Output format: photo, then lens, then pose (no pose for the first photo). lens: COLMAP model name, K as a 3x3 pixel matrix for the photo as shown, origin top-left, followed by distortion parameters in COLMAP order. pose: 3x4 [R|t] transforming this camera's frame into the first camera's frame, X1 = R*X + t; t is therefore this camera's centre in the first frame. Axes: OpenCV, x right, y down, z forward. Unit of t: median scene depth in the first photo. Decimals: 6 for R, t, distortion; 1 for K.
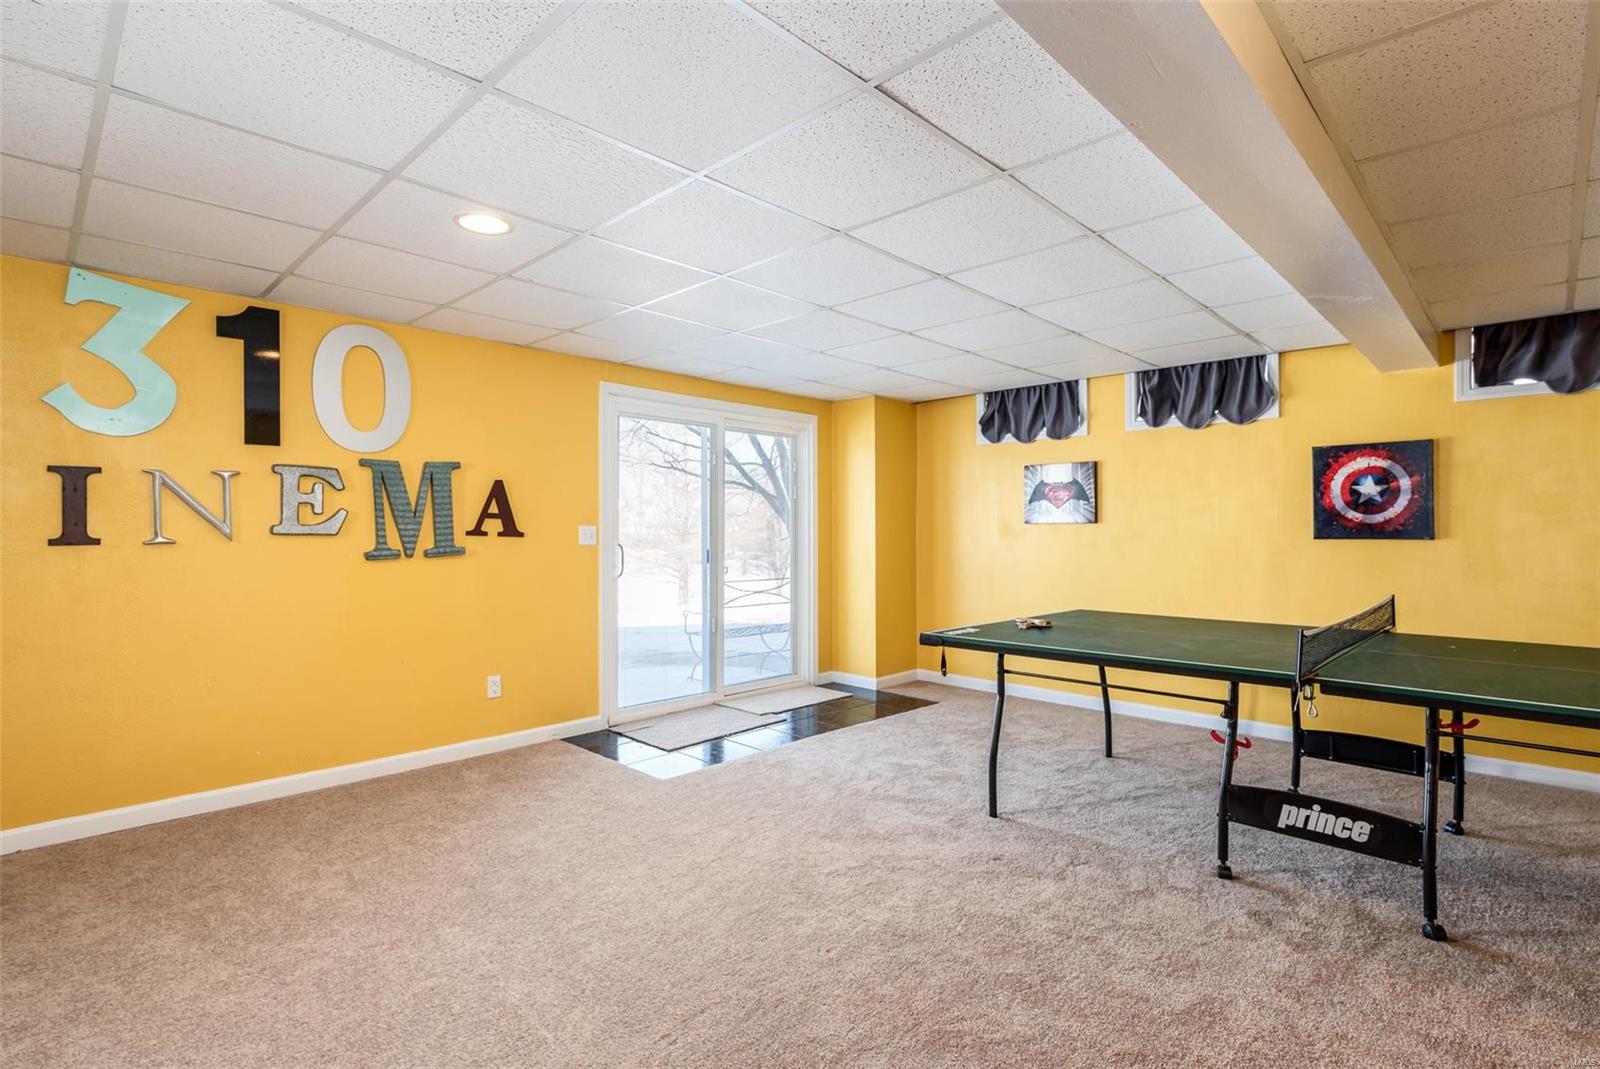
lens RADIAL K [[753.2, 0, 789.6], [0, 753.2, 535.4], [0, 0, 1]] dist [0.007102, 0.000136]
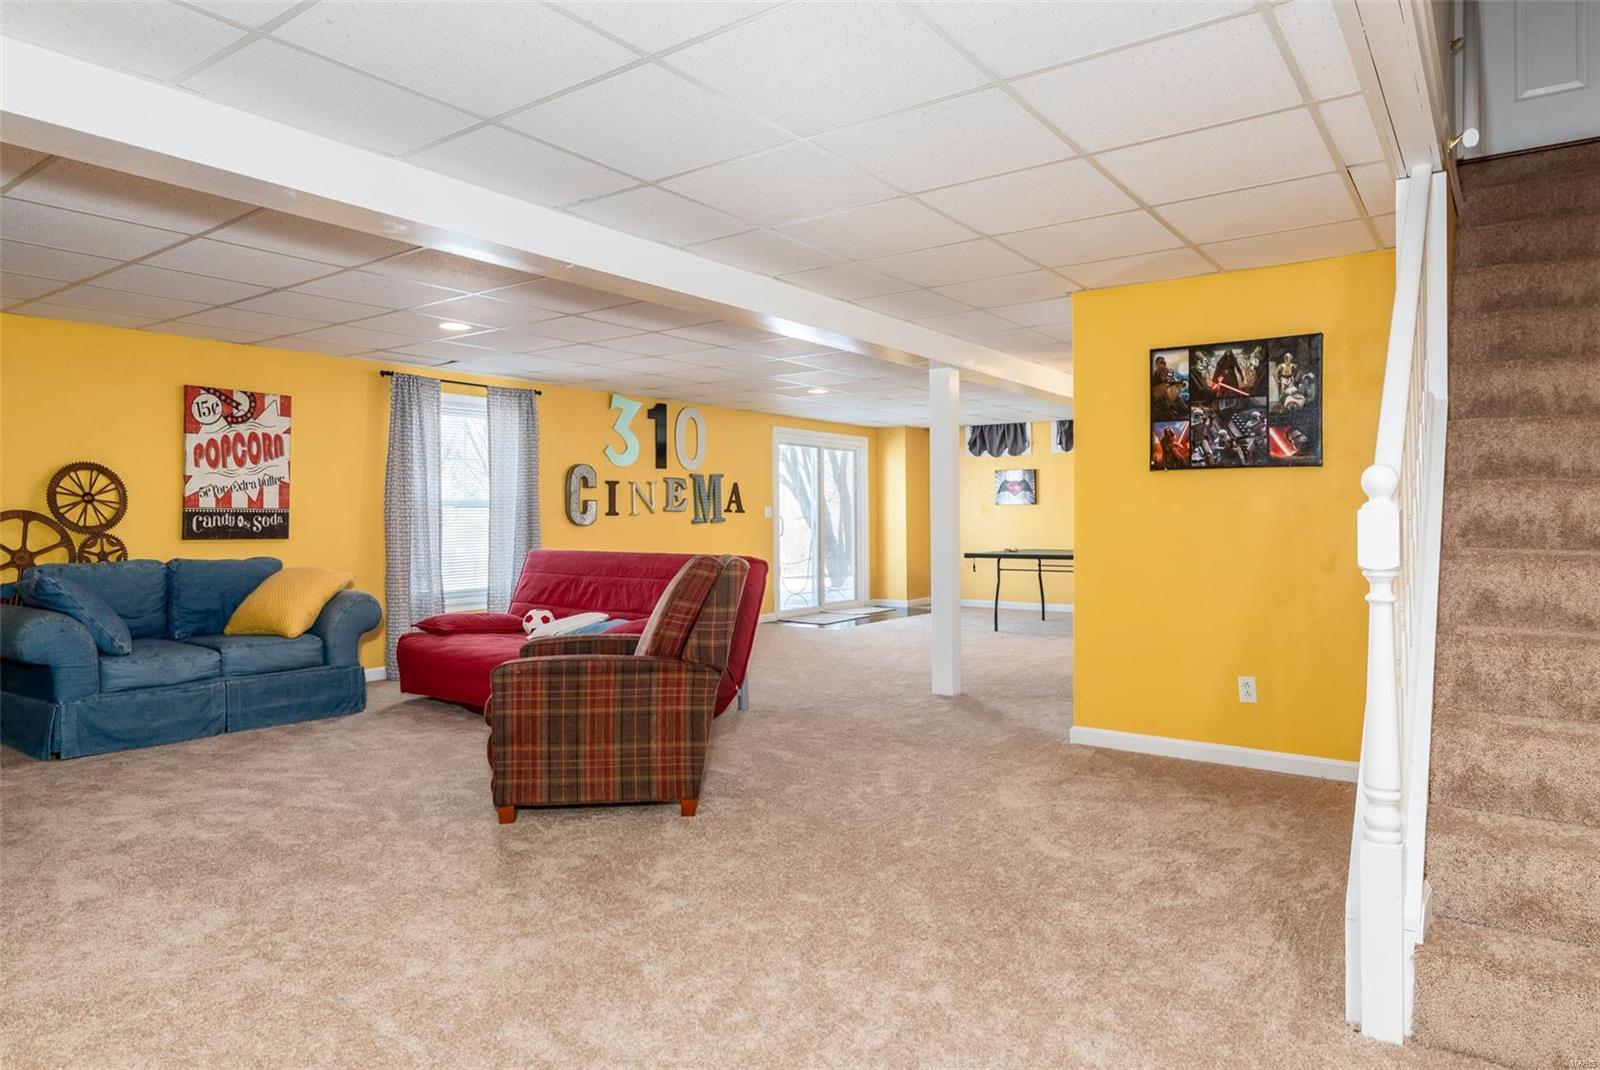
lens RADIAL K [[966.3, 0, 807.5], [0, 966.3, 522.0], [0, 0, 1]] dist [-0.006046, -0.000982]
pose [[0.987219, -0.005609, 0.159272, -0.477656], [0.005610, 0.999984, 0.000448, 0.020130], [-0.159272, 0.000452, 0.987235, -1.137266]]
